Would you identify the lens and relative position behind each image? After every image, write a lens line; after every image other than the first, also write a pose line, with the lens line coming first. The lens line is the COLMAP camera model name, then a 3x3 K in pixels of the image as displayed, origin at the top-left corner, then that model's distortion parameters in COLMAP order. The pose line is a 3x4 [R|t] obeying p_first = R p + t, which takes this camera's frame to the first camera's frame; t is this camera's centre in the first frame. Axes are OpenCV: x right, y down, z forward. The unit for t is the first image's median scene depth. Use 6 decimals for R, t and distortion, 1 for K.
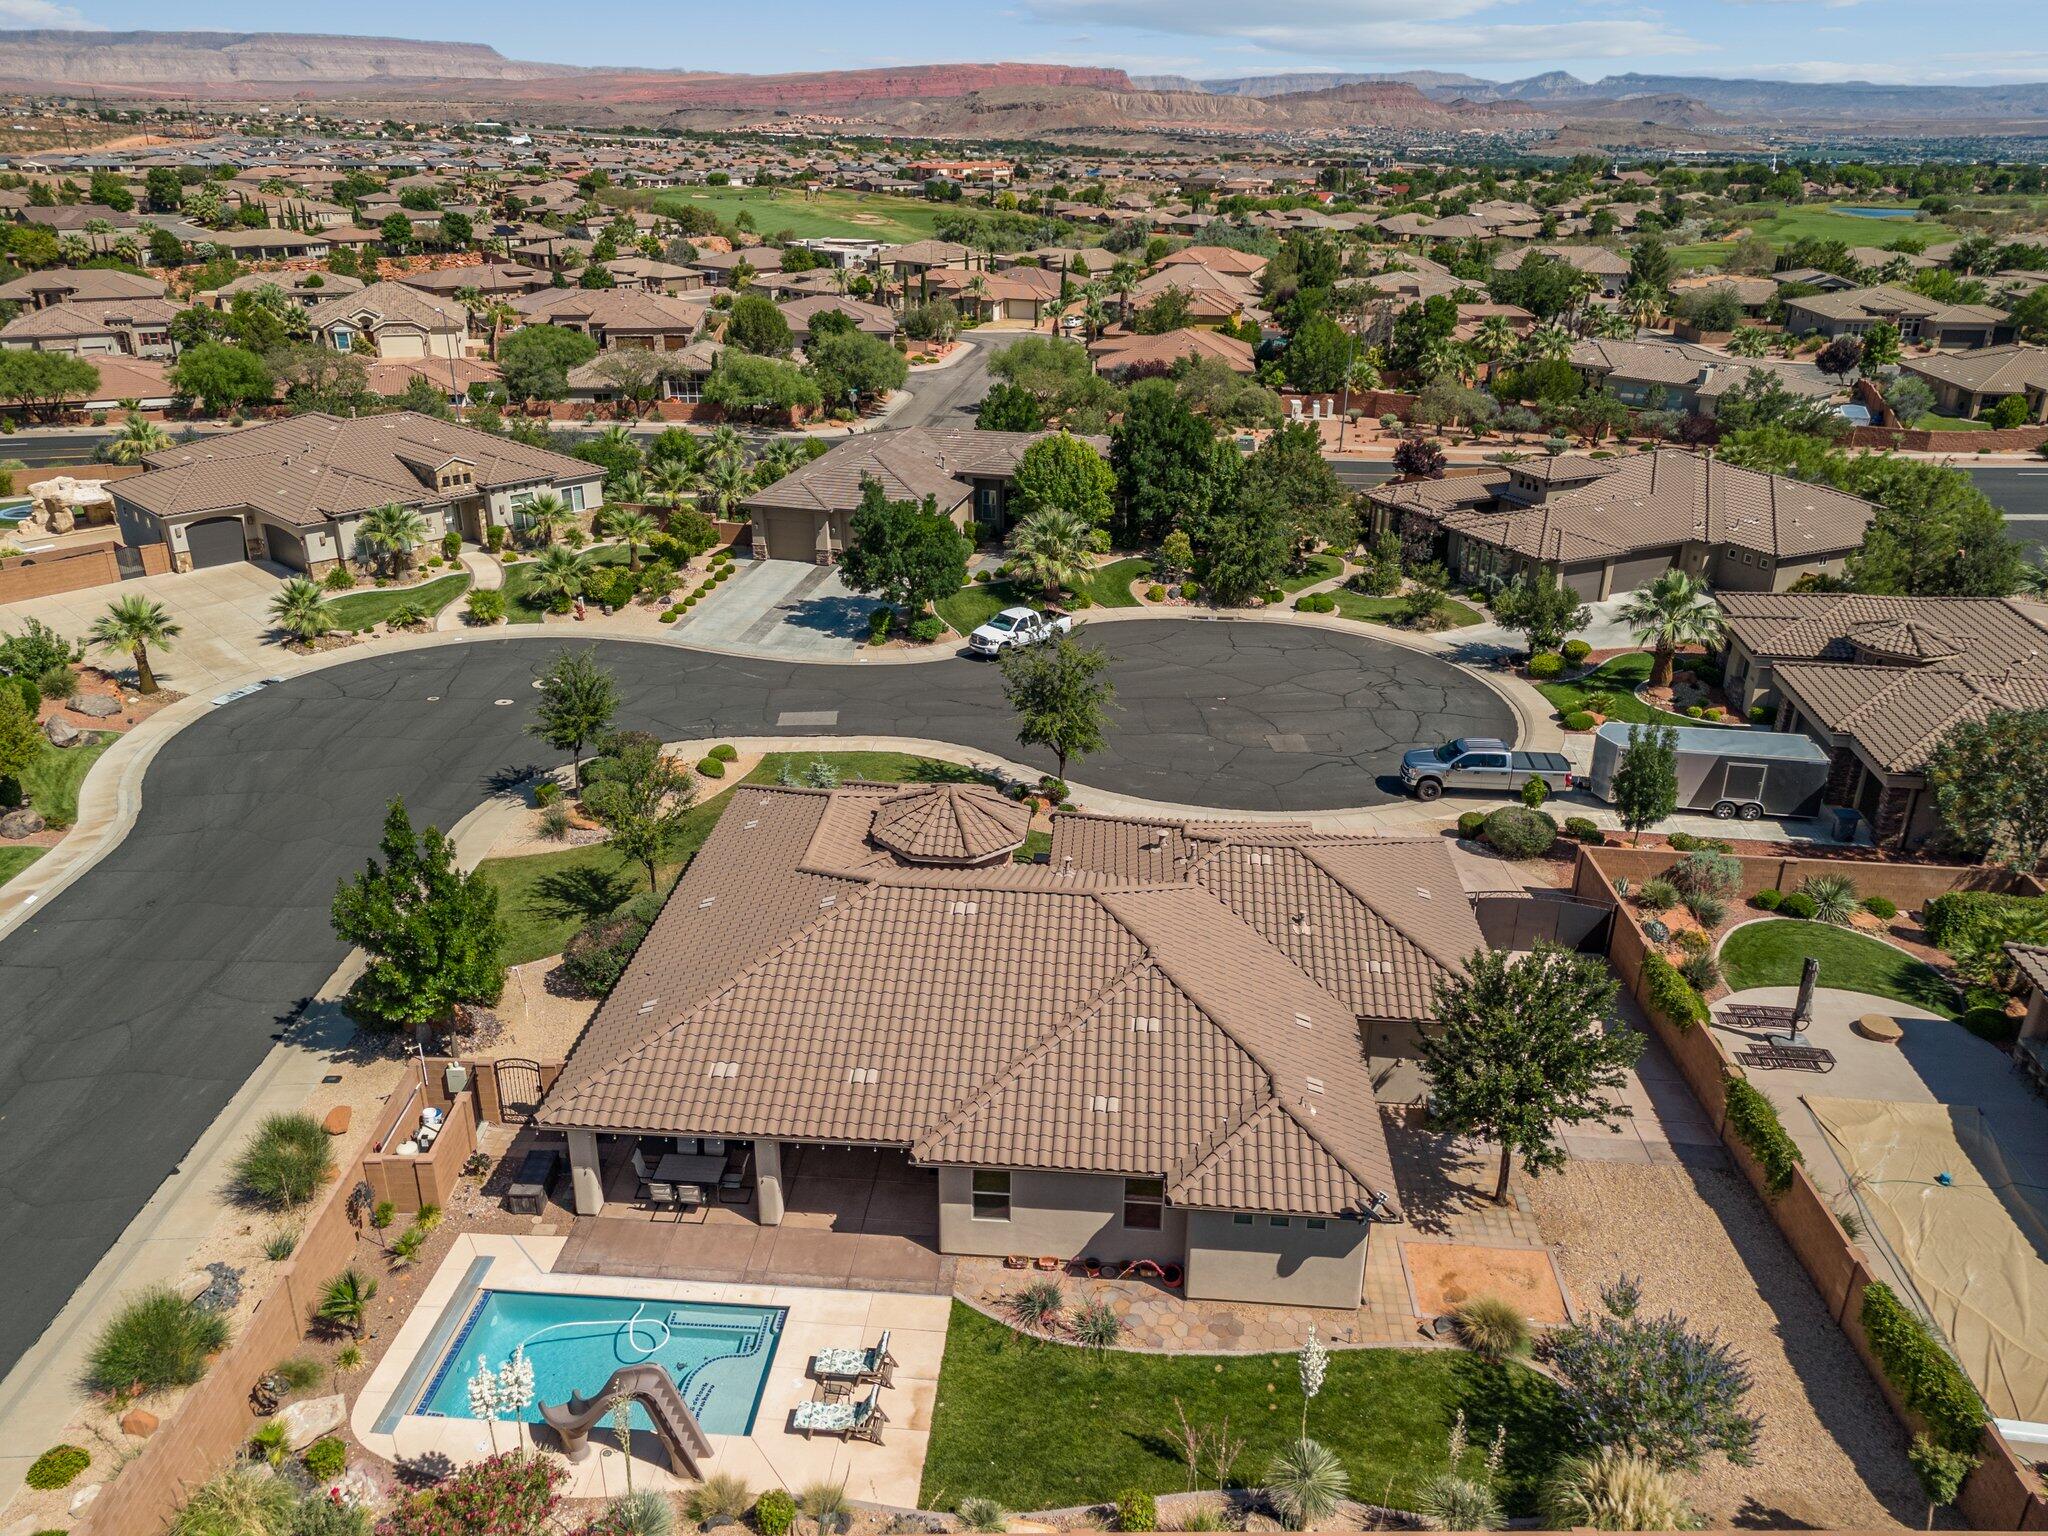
lens RADIAL K [[1499.7, 0, 1022.3], [0, 1499.7, 762.1], [0, 0, 1]] dist [0.092334, -0.086528]
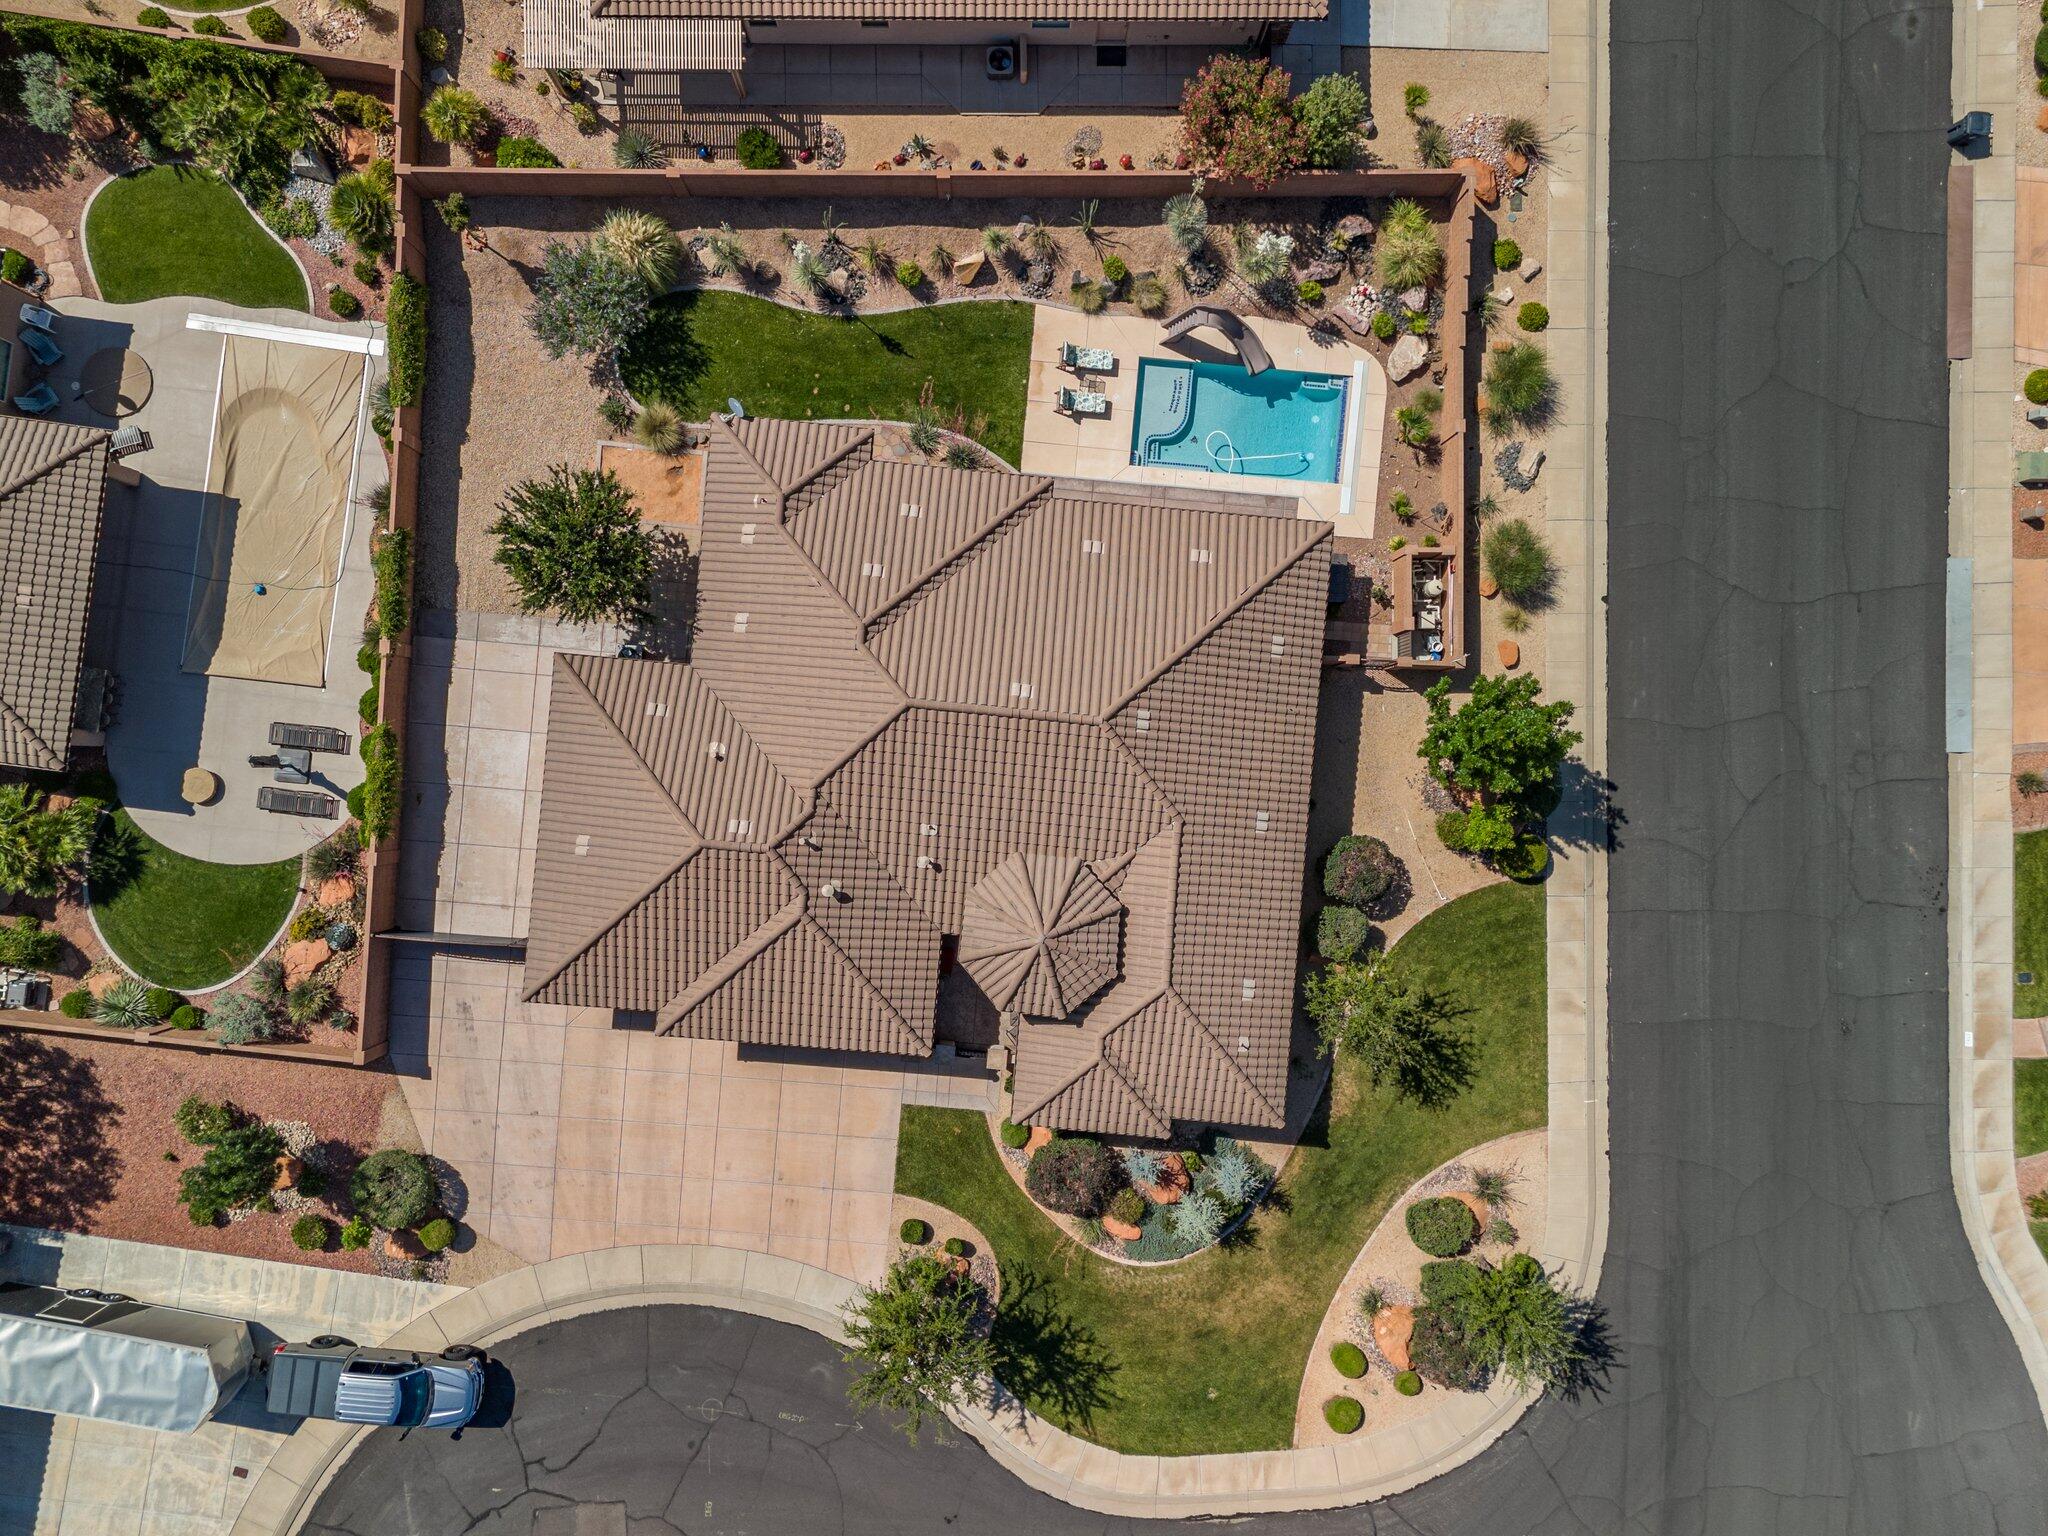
lens RADIAL K [[1499.7, 0, 1022.3], [0, 1499.7, 762.1], [0, 0, 1]] dist [0.092334, -0.086528]
pose [[-0.999464, -0.009033, -0.031477, -0.002448], [-0.025536, -0.386781, 0.921818, -0.688228], [-0.020502, 0.922127, 0.386343, 0.434569]]
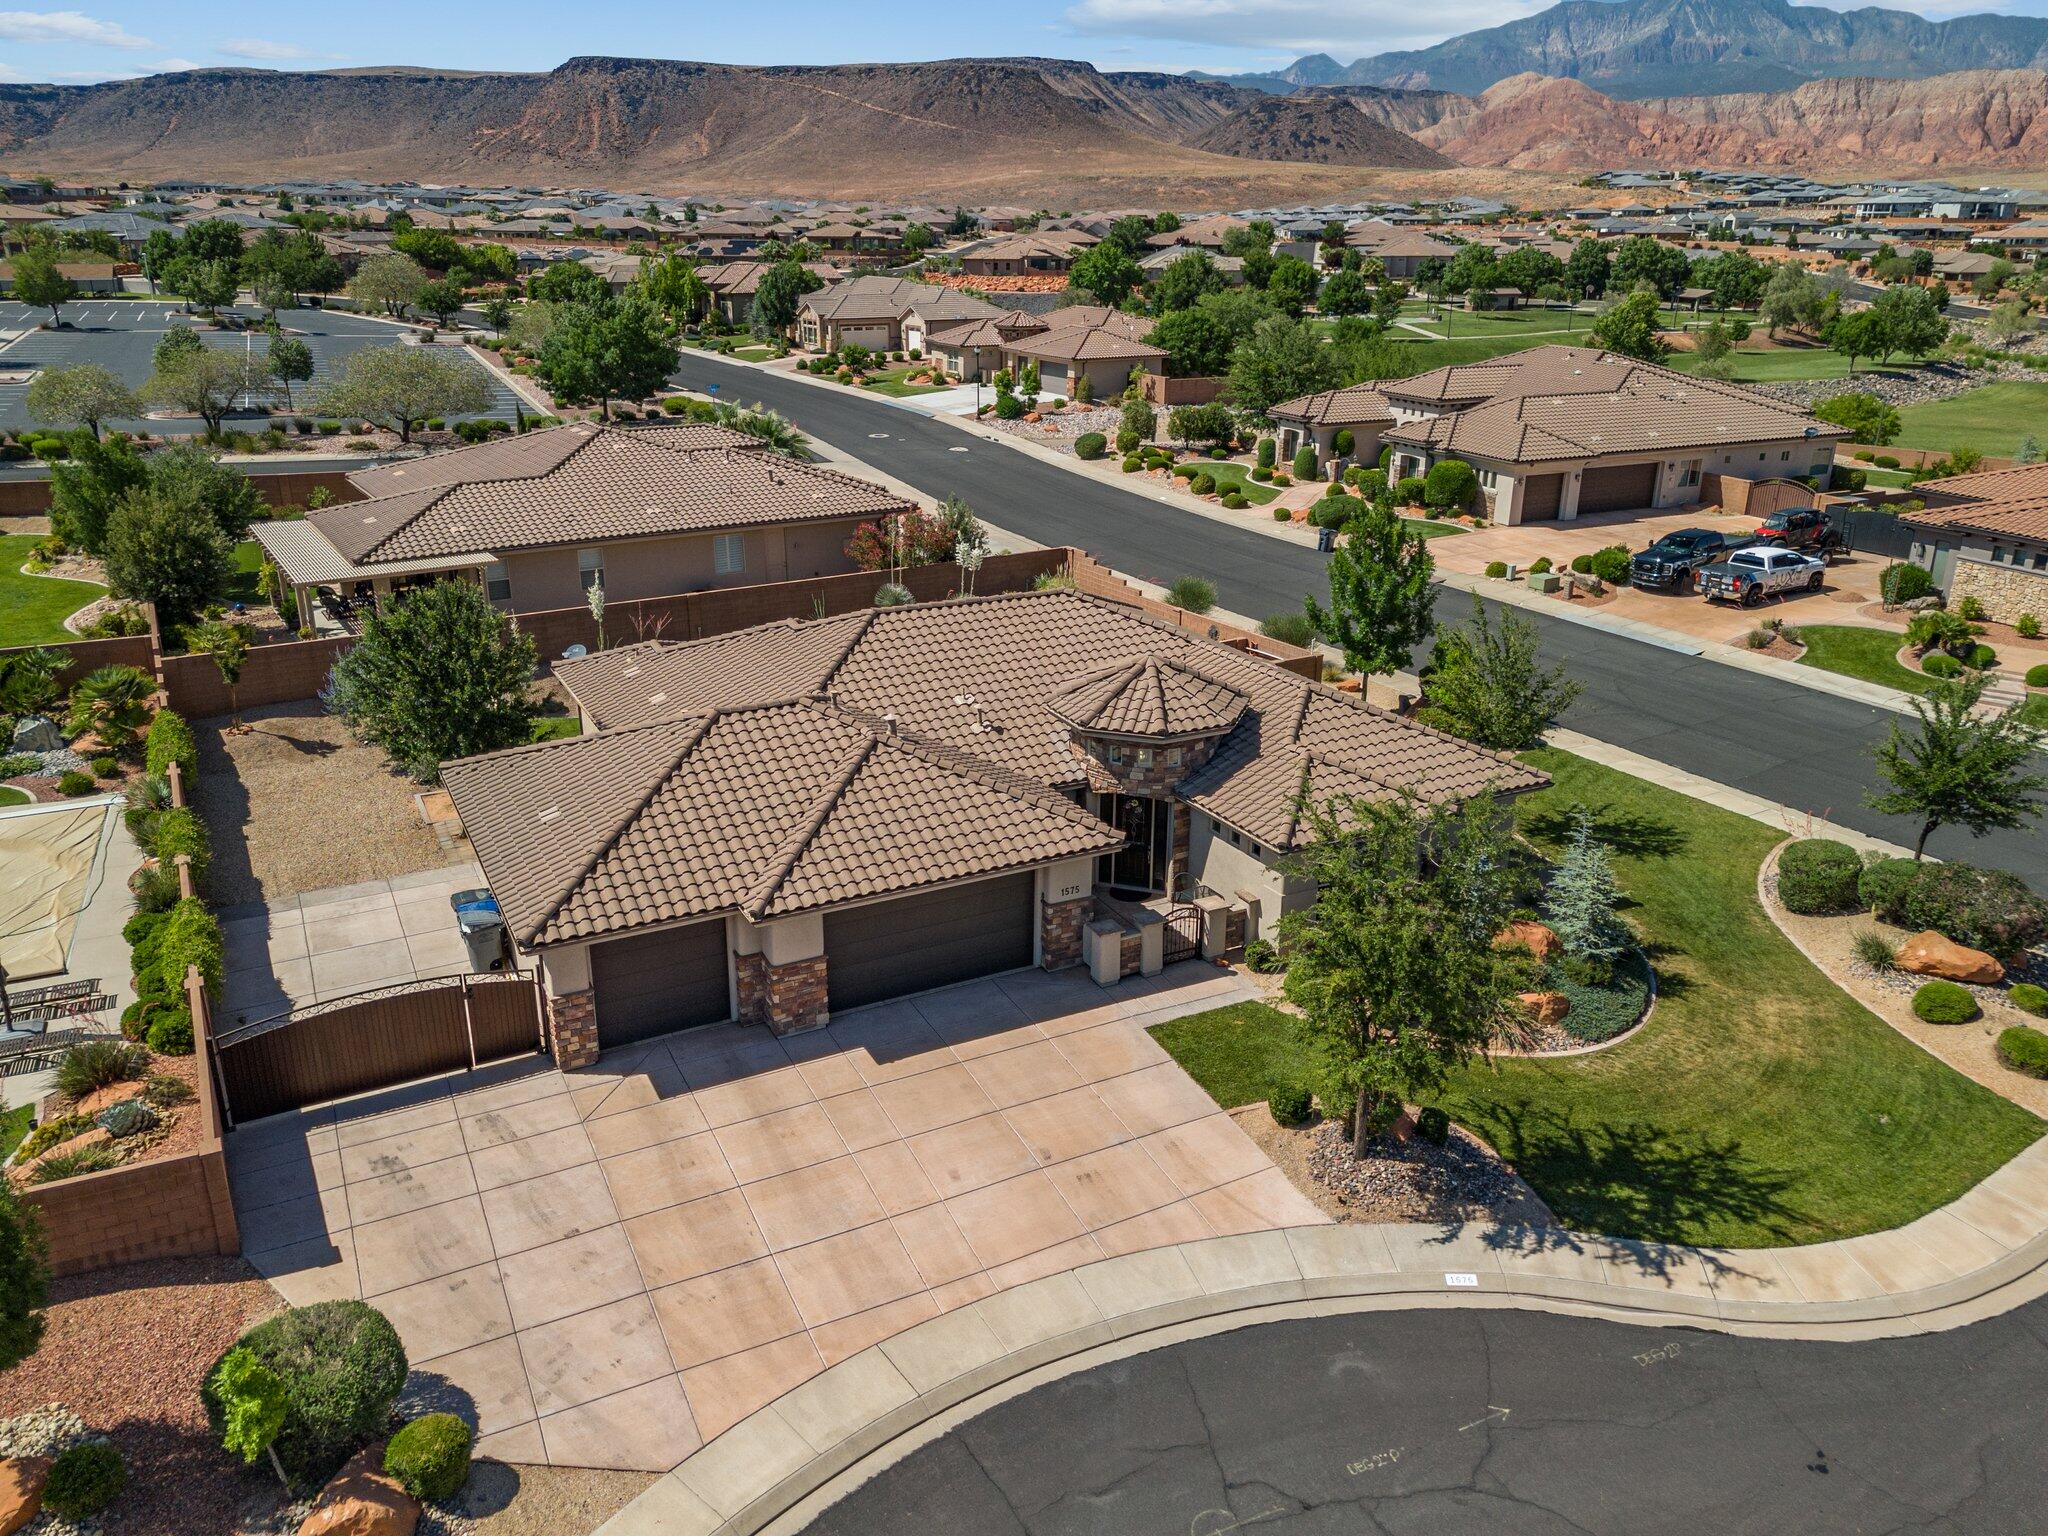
lens RADIAL K [[1499.7, 0, 1022.3], [0, 1499.7, 762.1], [0, 0, 1]] dist [0.092334, -0.086528]
pose [[-0.849741, 0.169814, -0.499103, 0.346478], [-0.219625, 0.746622, 0.627949, -0.355455], [0.479276, 0.643210, -0.597140, 1.229704]]
